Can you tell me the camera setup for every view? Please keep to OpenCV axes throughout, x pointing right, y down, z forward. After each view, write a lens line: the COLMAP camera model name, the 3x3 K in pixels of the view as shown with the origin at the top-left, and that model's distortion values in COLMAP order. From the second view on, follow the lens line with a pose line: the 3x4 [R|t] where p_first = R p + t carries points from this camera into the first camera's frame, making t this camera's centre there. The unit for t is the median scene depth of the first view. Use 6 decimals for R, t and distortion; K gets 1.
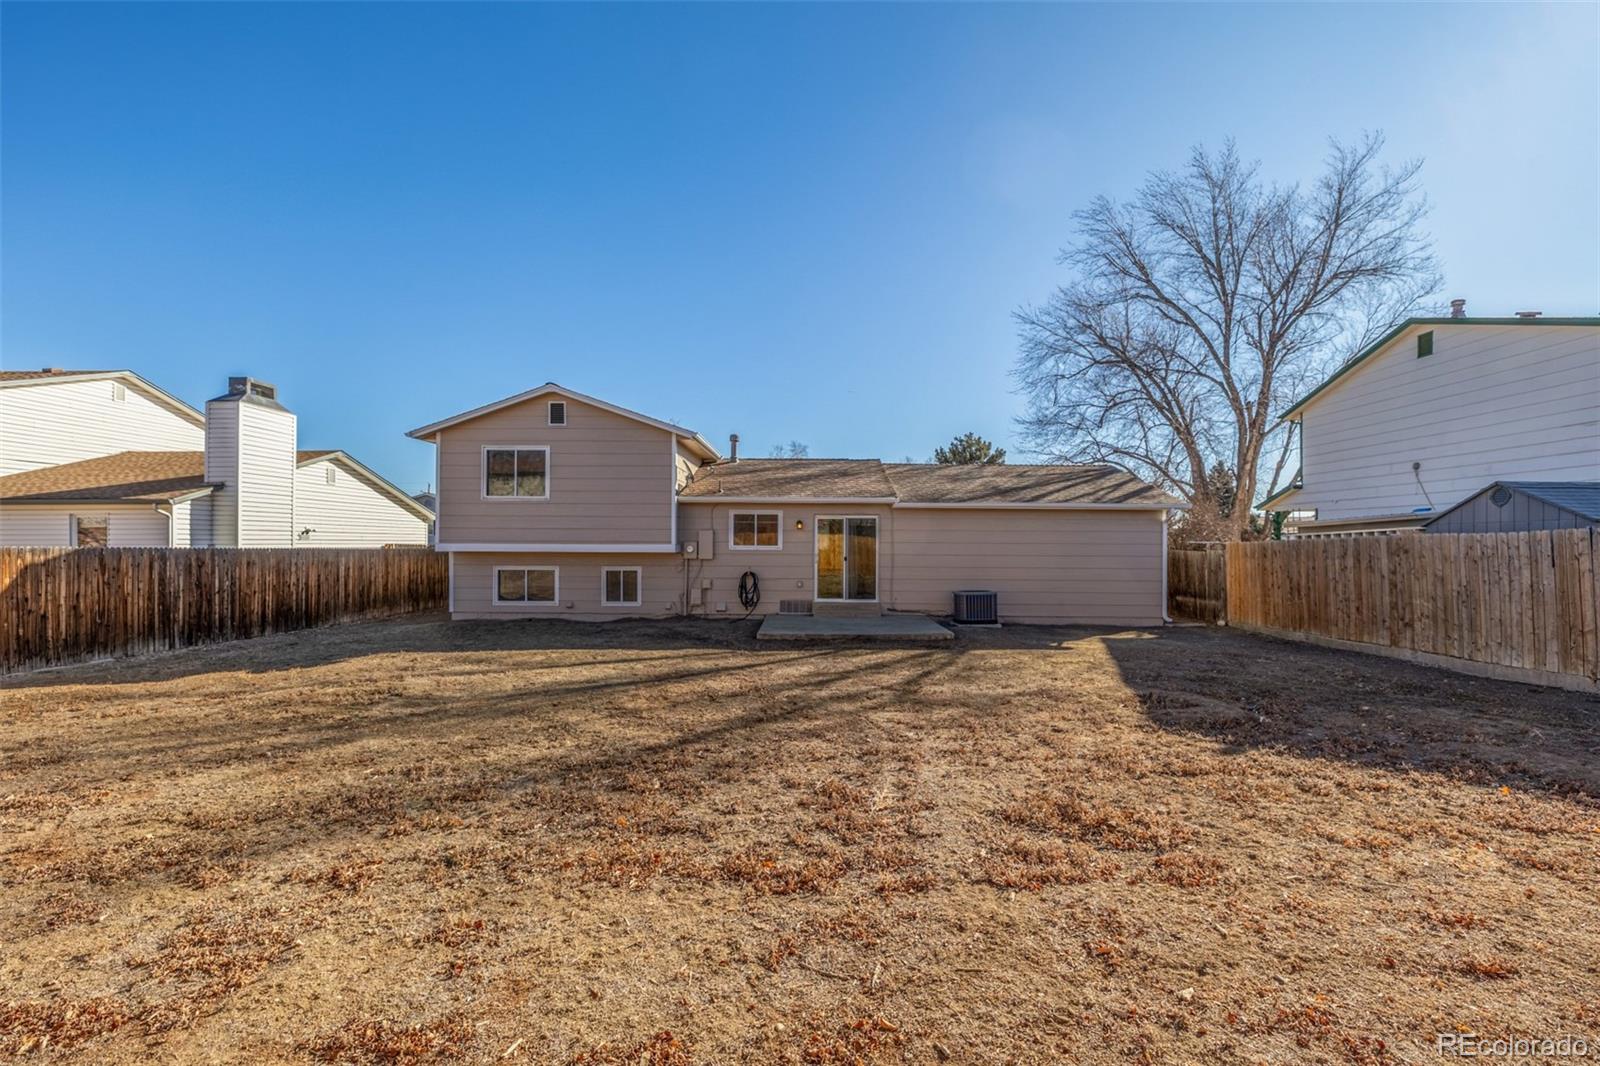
lens RADIAL K [[677.3, 0, 813.0], [0, 677.3, 526.5], [0, 0, 1]] dist [0.001426, 0.000438]
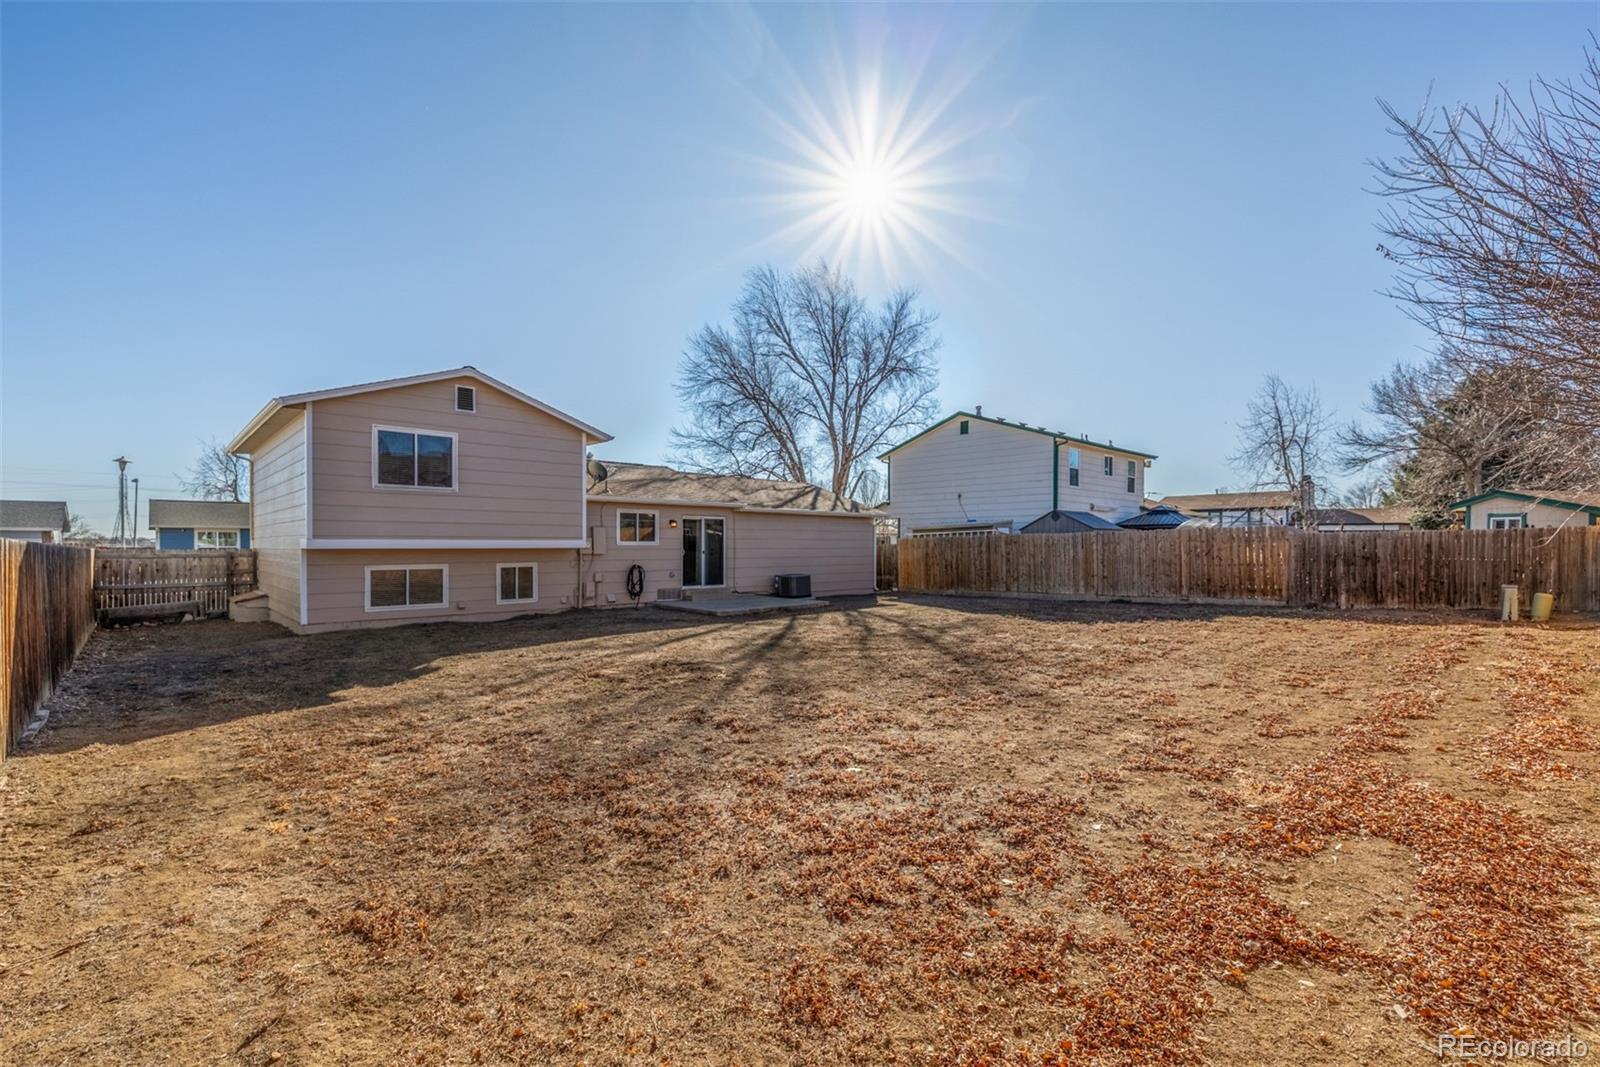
lens RADIAL K [[677.3, 0, 805.8], [0, 677.3, 546.7], [0, 0, 1]] dist [0.001426, 0.000438]
pose [[0.716739, -0.008194, 0.697294, -0.667609], [-0.013861, 0.999566, 0.025994, 0.004006], [-0.697204, -0.028296, 0.716314, 0.009057]]
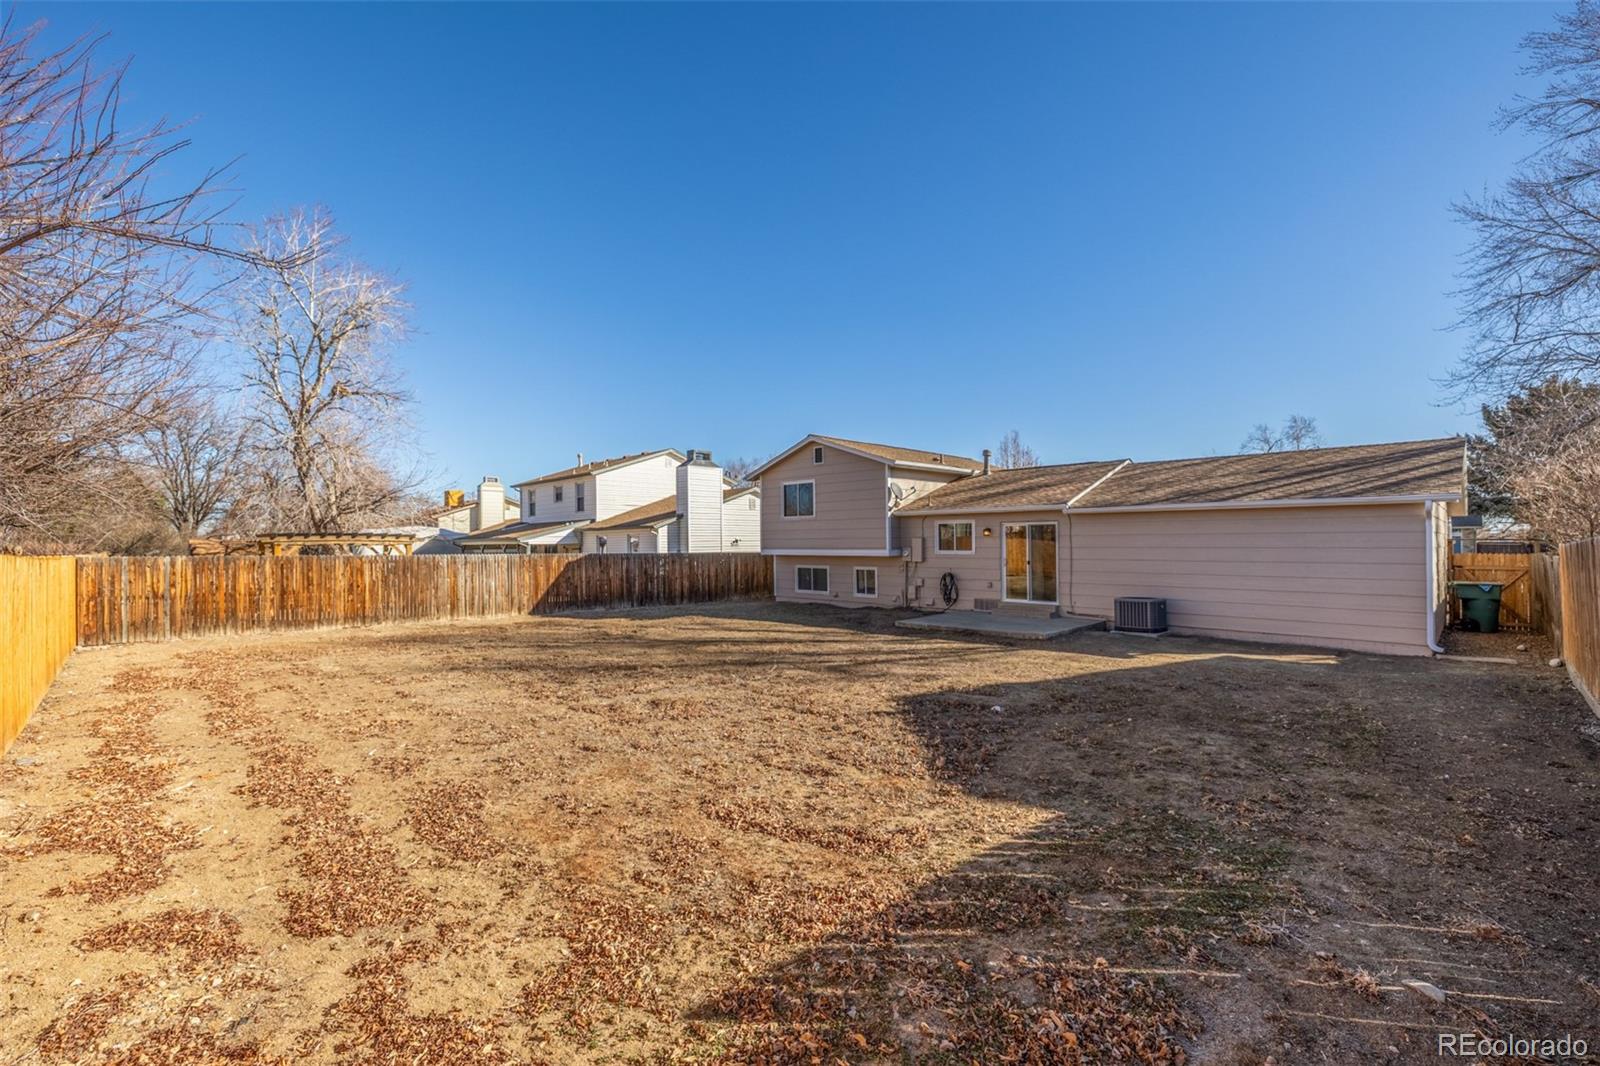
lens RADIAL K [[677.3, 0, 807.7], [0, 677.3, 540.1], [0, 0, 1]] dist [0.001426, 0.000438]
pose [[0.720956, -0.011922, -0.692878, 0.542834], [0.029619, 0.999468, 0.013622, -0.013556], [0.692347, -0.030343, 0.720926, -0.015165]]
